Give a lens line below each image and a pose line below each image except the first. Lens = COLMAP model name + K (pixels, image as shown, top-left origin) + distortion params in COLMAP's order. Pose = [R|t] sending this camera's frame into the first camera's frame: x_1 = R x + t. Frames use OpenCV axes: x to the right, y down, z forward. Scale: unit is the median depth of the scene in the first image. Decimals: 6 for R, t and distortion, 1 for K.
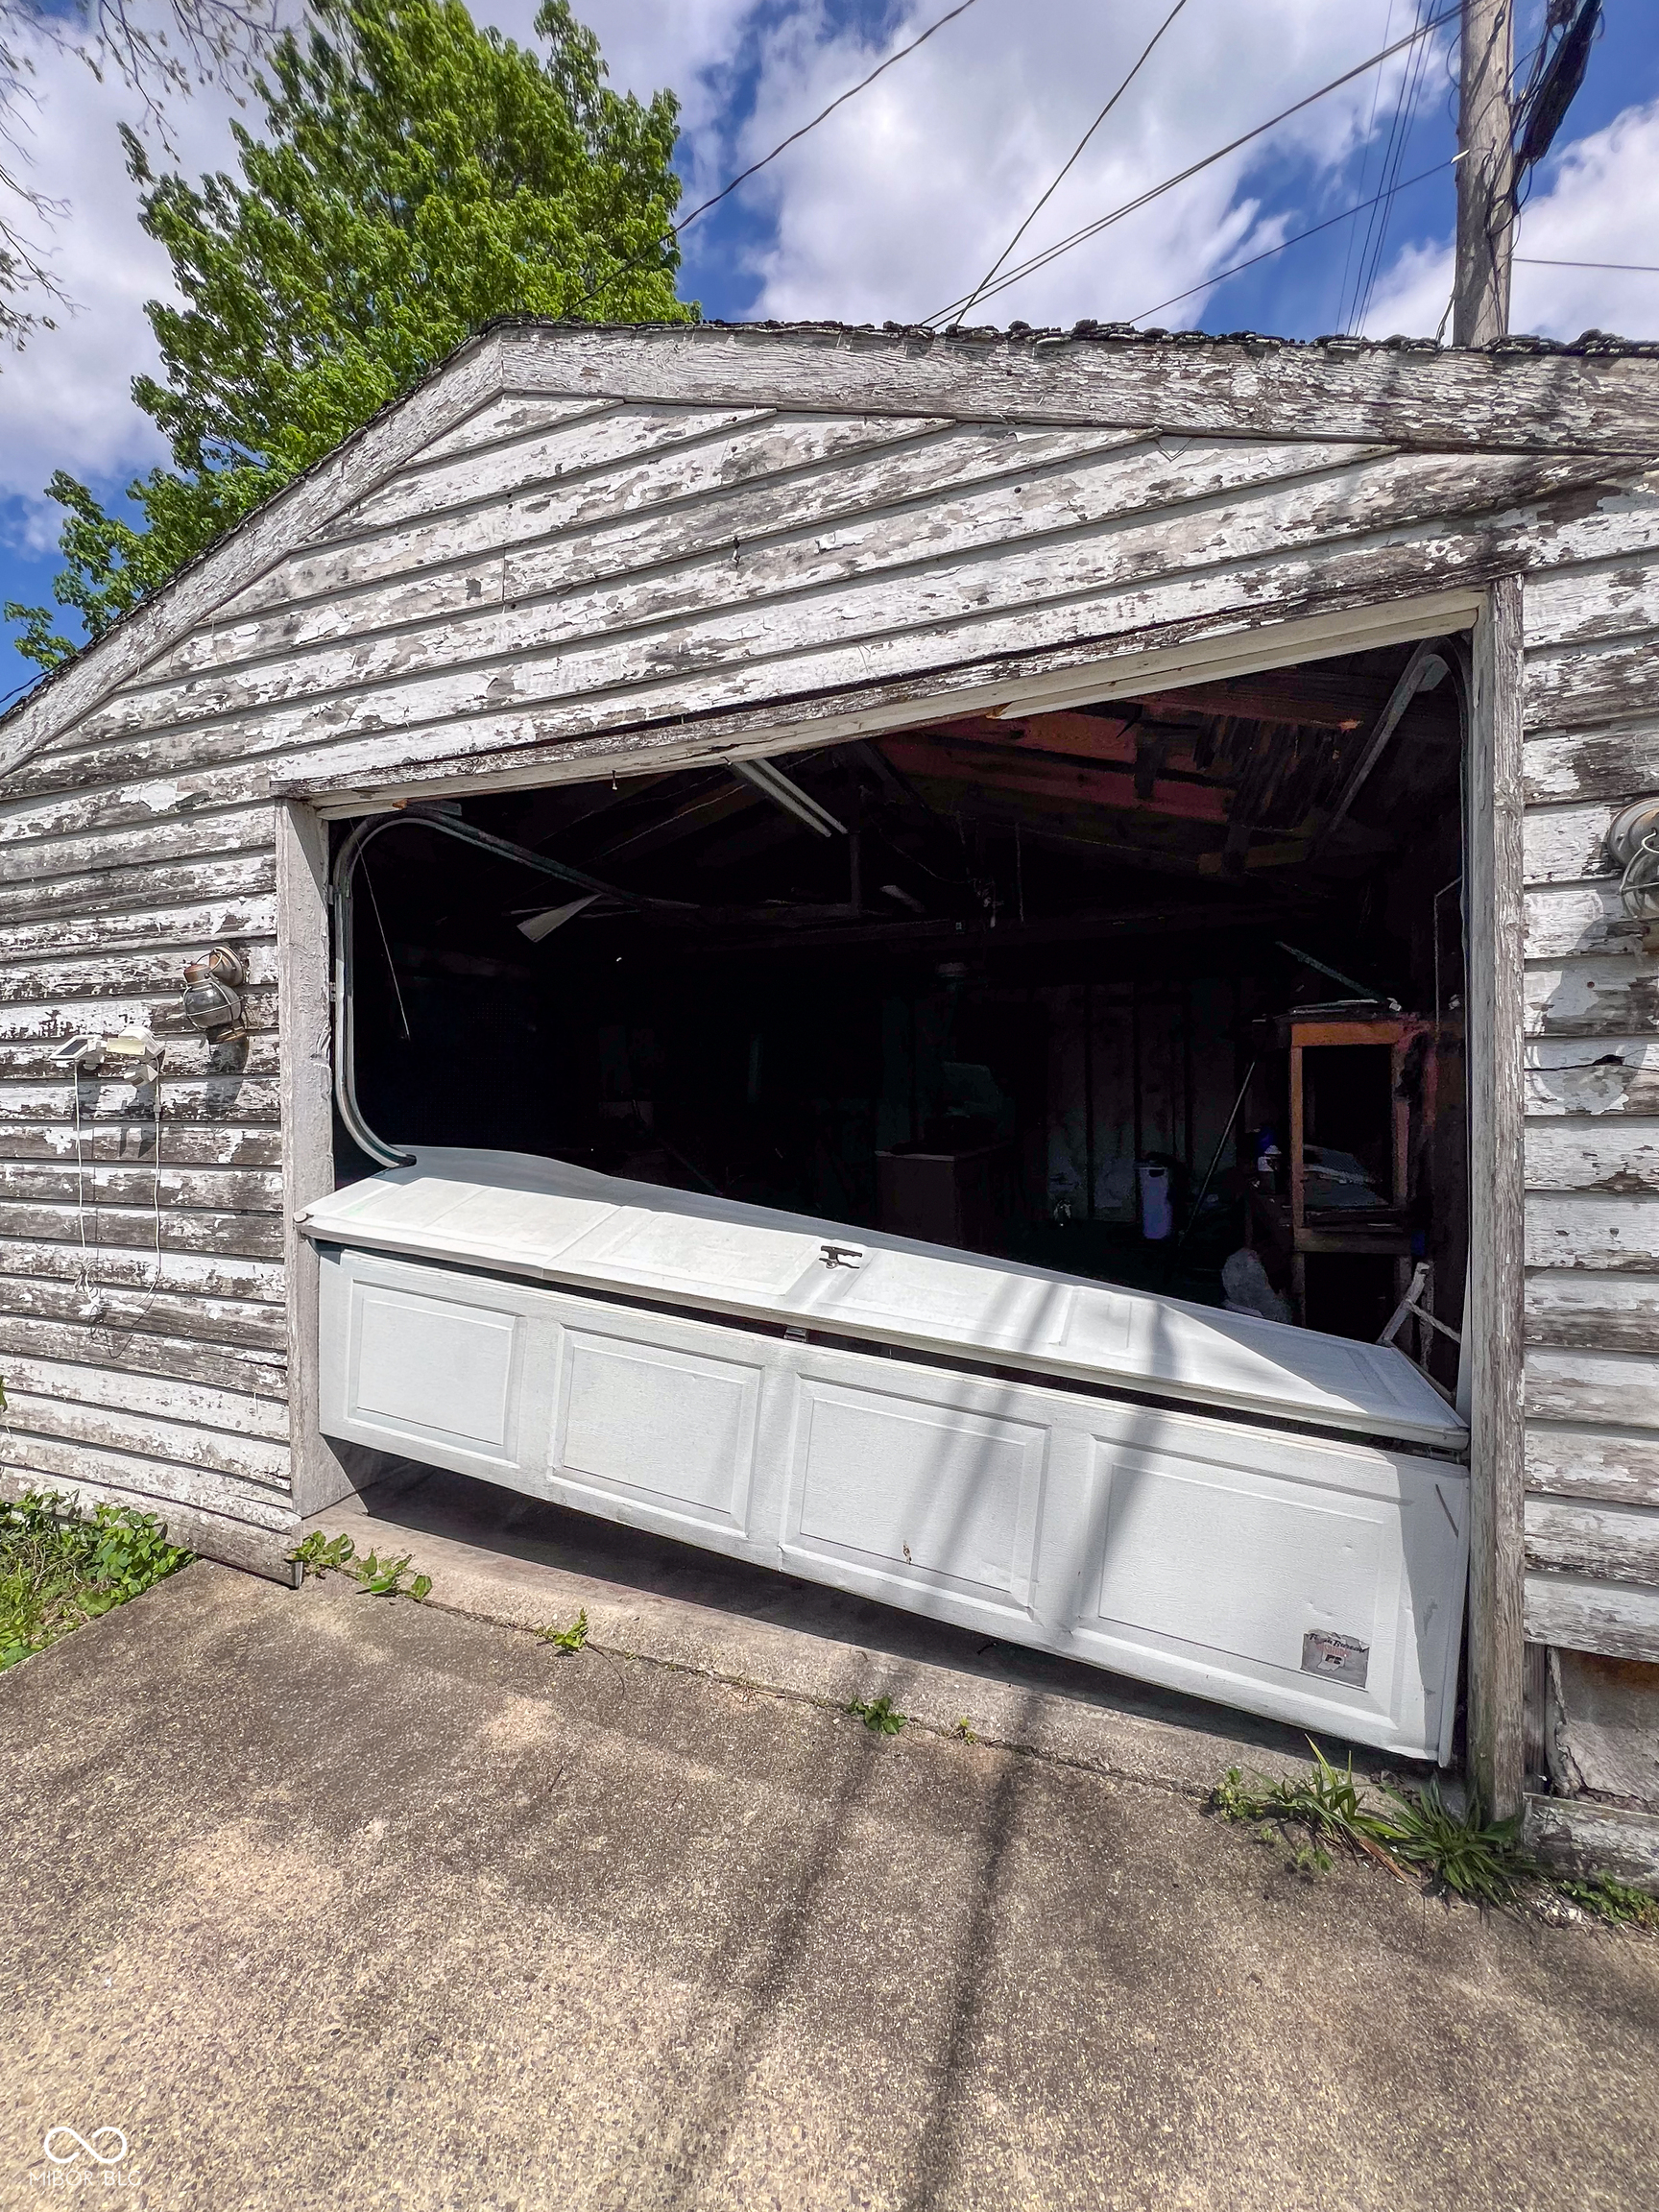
lens RADIAL K [[894.1, 0, 831.5], [0, 894.1, 1115.1], [0, 0, 1]] dist [-0.001520, -0.000003]
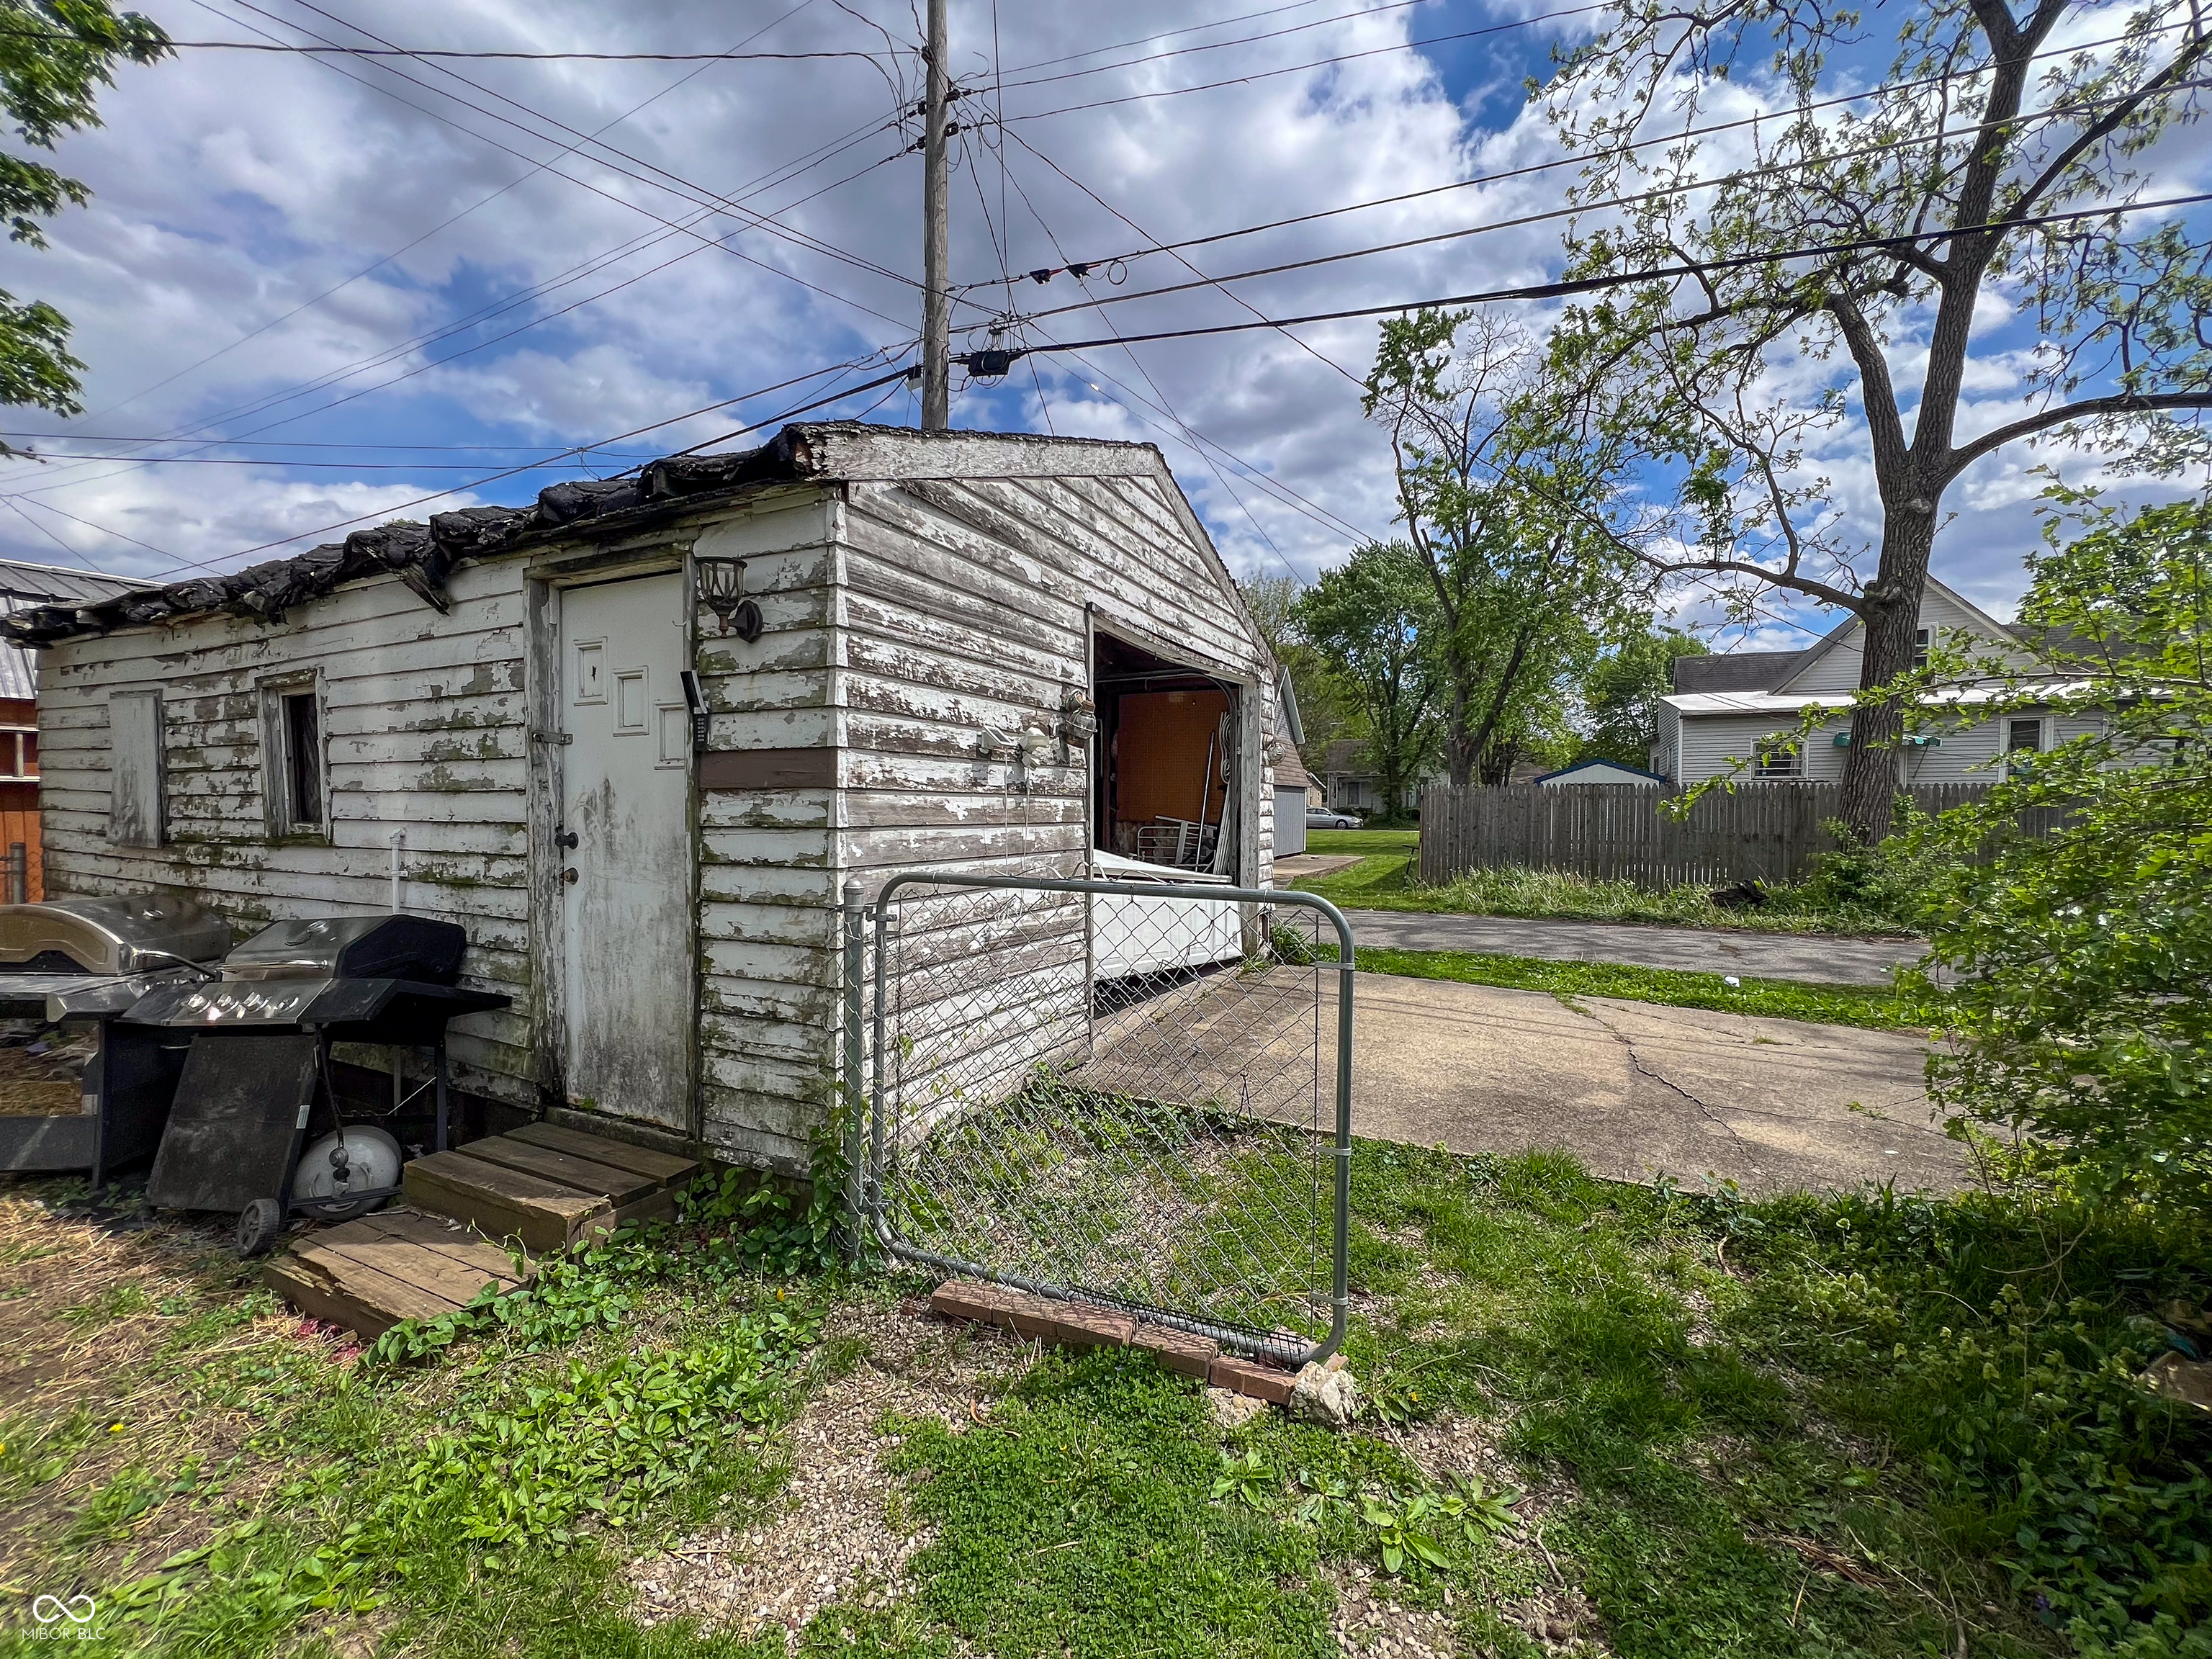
lens RADIAL K [[901.9, 0, 1104.9], [0, 901.9, 819.2], [0, 0, 1]] dist [0.000678, 0.000003]
pose [[0.107479, -0.007118, 0.994182, -2.101855], [0.008327, 0.999946, 0.006259, 0.037504], [-0.994172, 0.007606, 0.107533, 0.694533]]
